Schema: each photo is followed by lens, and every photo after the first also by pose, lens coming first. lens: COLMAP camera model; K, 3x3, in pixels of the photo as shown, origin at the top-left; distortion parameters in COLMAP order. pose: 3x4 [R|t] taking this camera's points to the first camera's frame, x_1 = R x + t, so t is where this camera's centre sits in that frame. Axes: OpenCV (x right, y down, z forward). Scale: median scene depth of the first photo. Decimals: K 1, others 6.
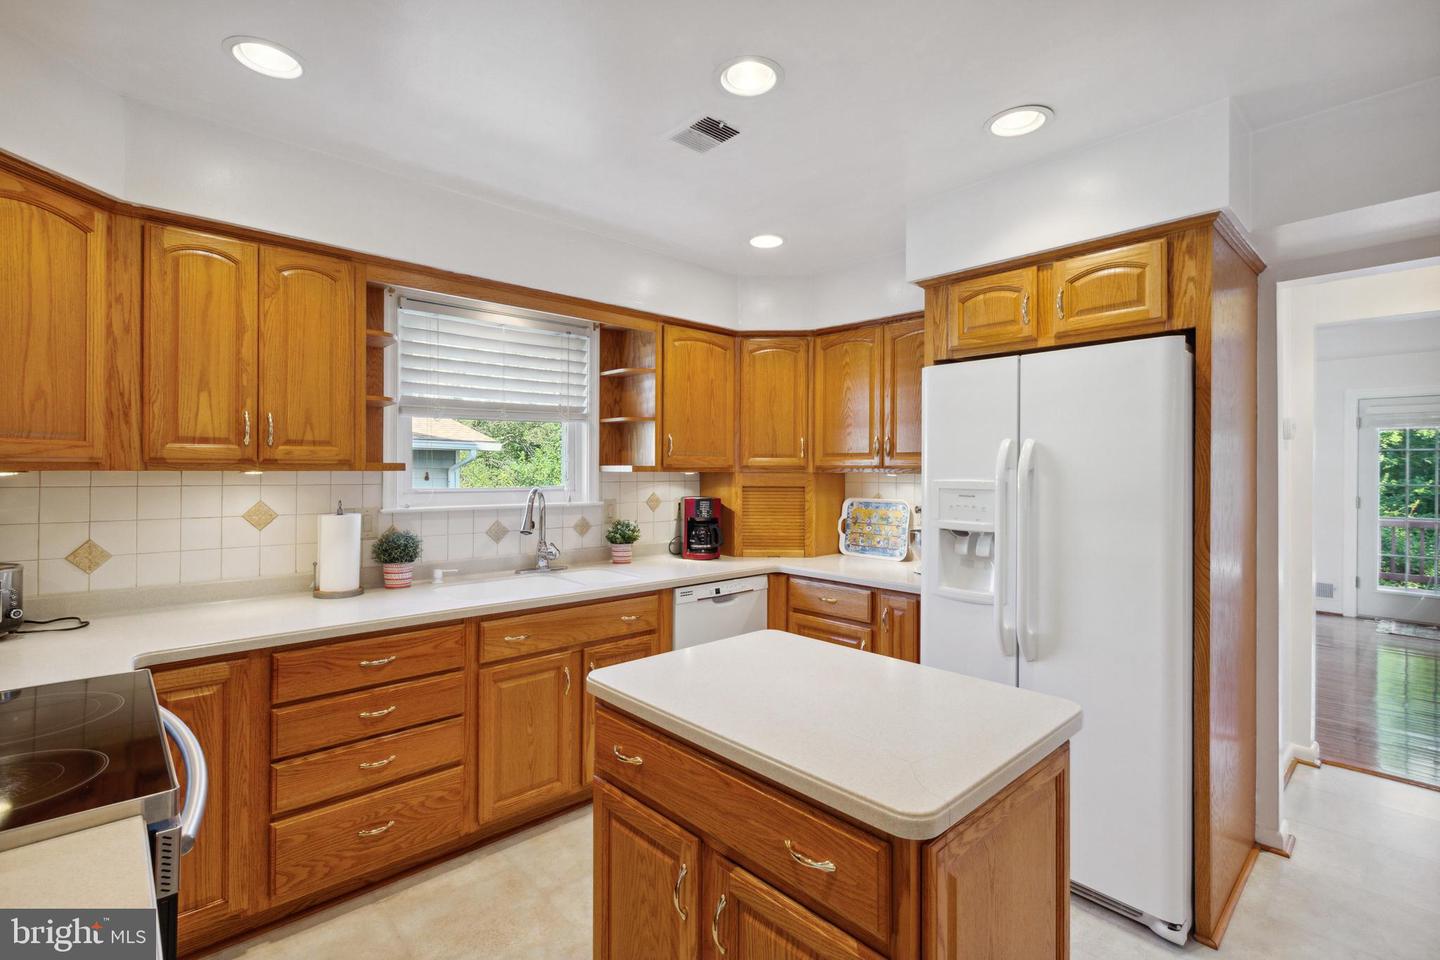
lens RADIAL K [[656.7, 0, 705.9], [0, 656.7, 469.4], [0, 0, 1]] dist [0.001669, -0.000181]
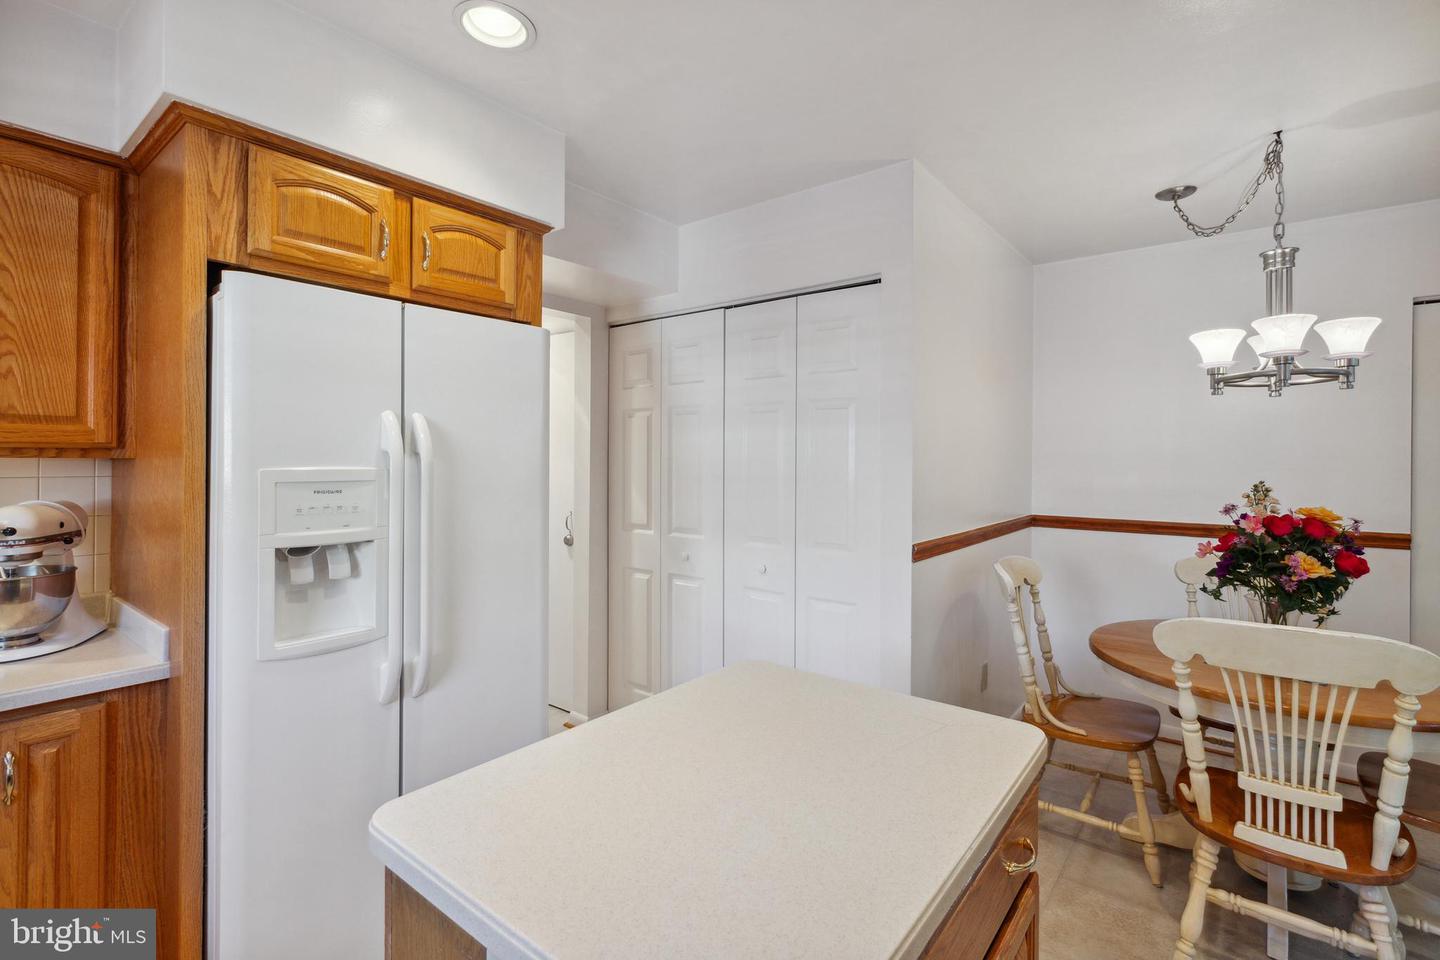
lens RADIAL K [[656.7, 0, 735.8], [0, 656.7, 457.9], [0, 0, 1]] dist [0.001669, -0.000181]
pose [[-0.185960, -0.005668, 0.982541, -0.247764], [-0.006025, 0.999971, 0.004629, 0.000892], [-0.982539, -0.005059, -0.185989, 0.549039]]
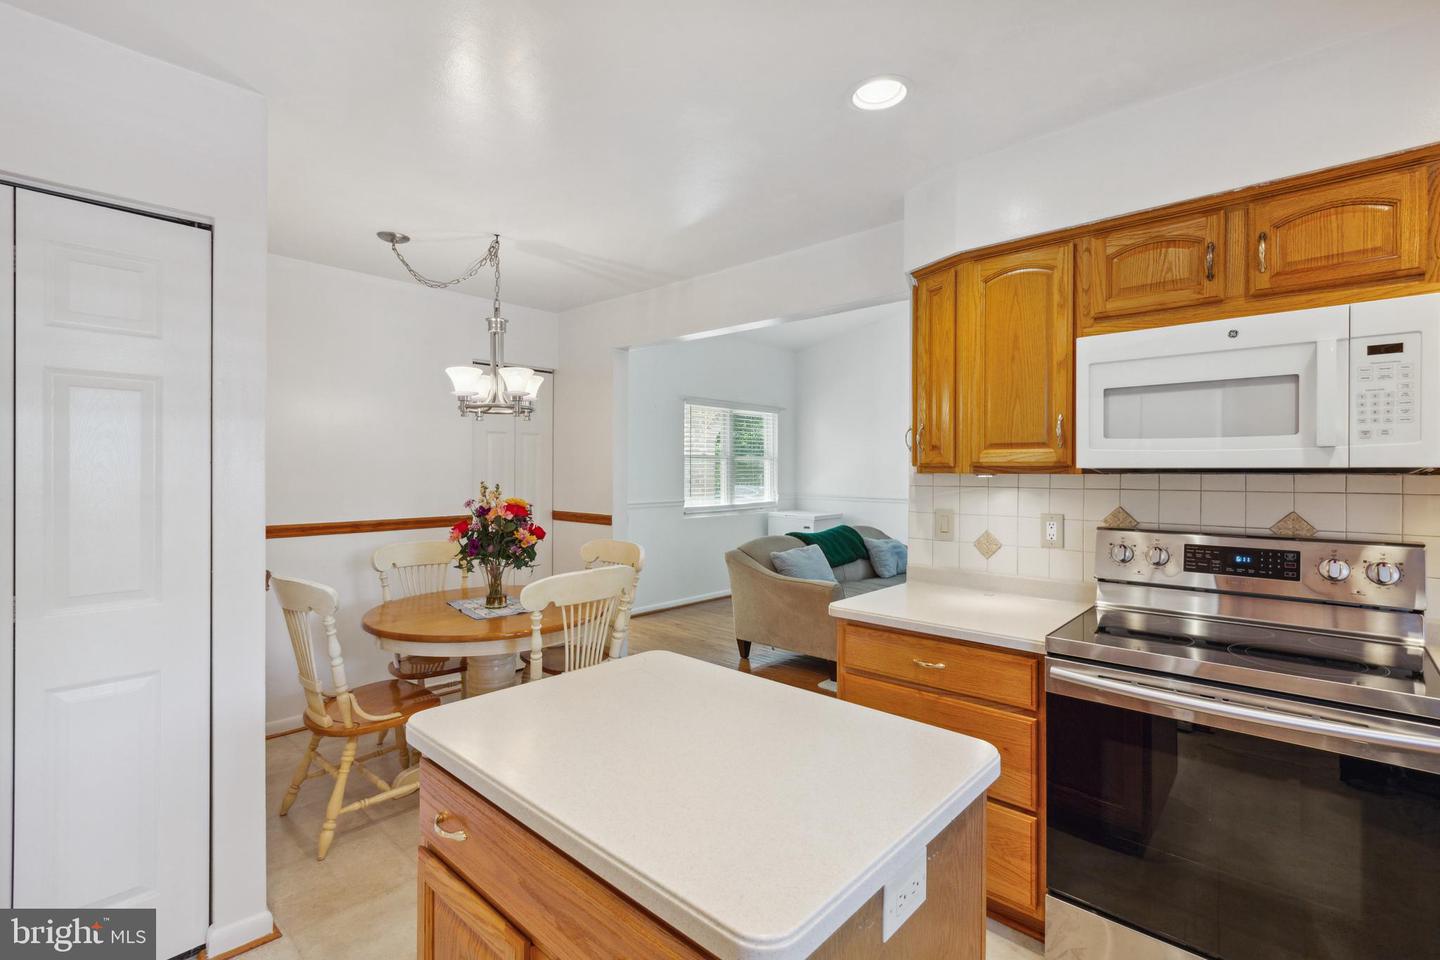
lens RADIAL K [[656.7, 0, 710.7], [0, 656.7, 475.4], [0, 0, 1]] dist [0.001669, -0.000181]
pose [[-0.996263, -0.011129, -0.085651, 0.104946], [-0.011739, 0.999909, 0.006625, 0.005158], [0.085570, 0.007606, -0.996303, 0.877116]]
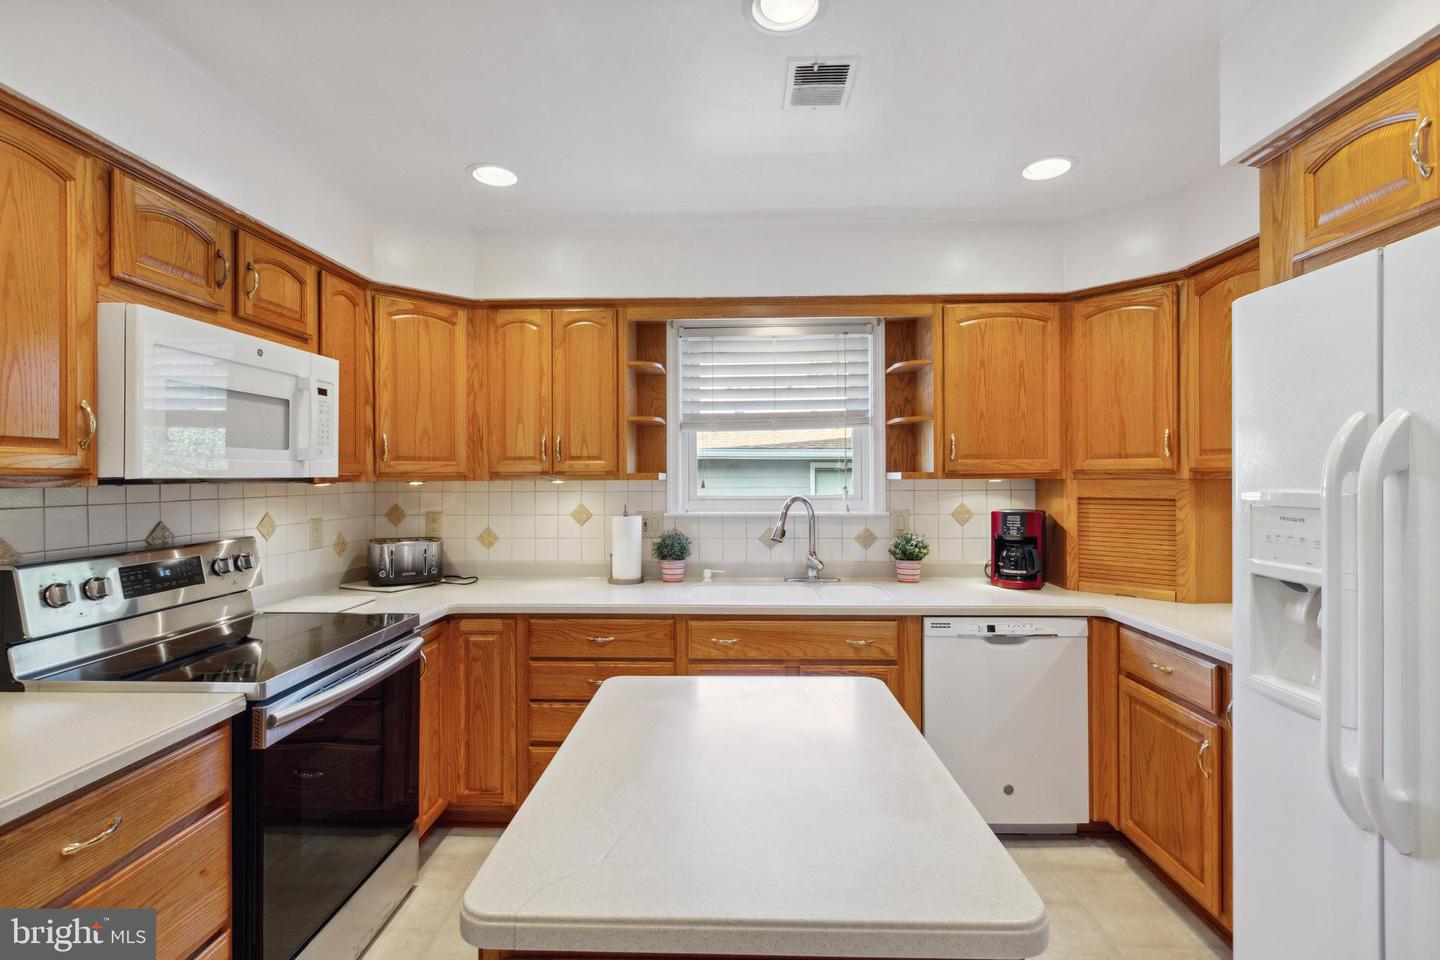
lens RADIAL K [[656.7, 0, 710.3], [0, 656.7, 476.9], [0, 0, 1]] dist [0.001669, -0.000181]
pose [[0.714476, -0.008219, -0.699612, 0.331265], [0.008141, 0.999961, -0.003434, 0.001464], [0.699613, -0.003242, 0.714515, 0.194760]]
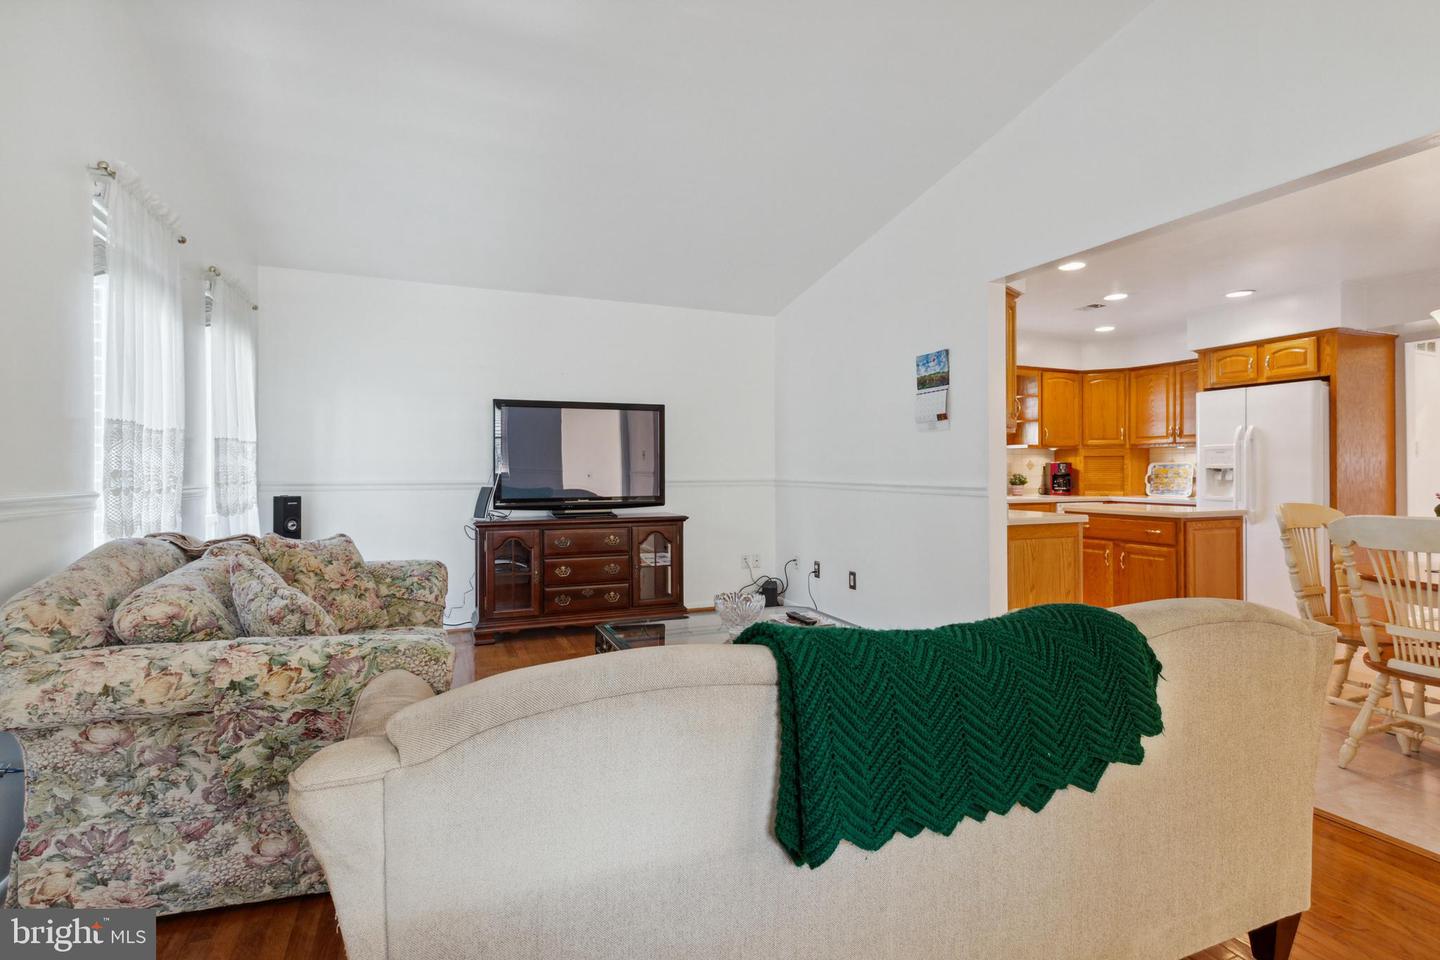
lens RADIAL K [[656.7, 0, 726.8], [0, 656.7, 467.6], [0, 0, 1]] dist [0.001669, -0.000181]
pose [[0.942942, -0.007135, -0.332881, -0.316237], [0.006216, 0.999973, -0.003826, 0.067599], [0.332899, 0.001538, 0.942961, -1.206480]]
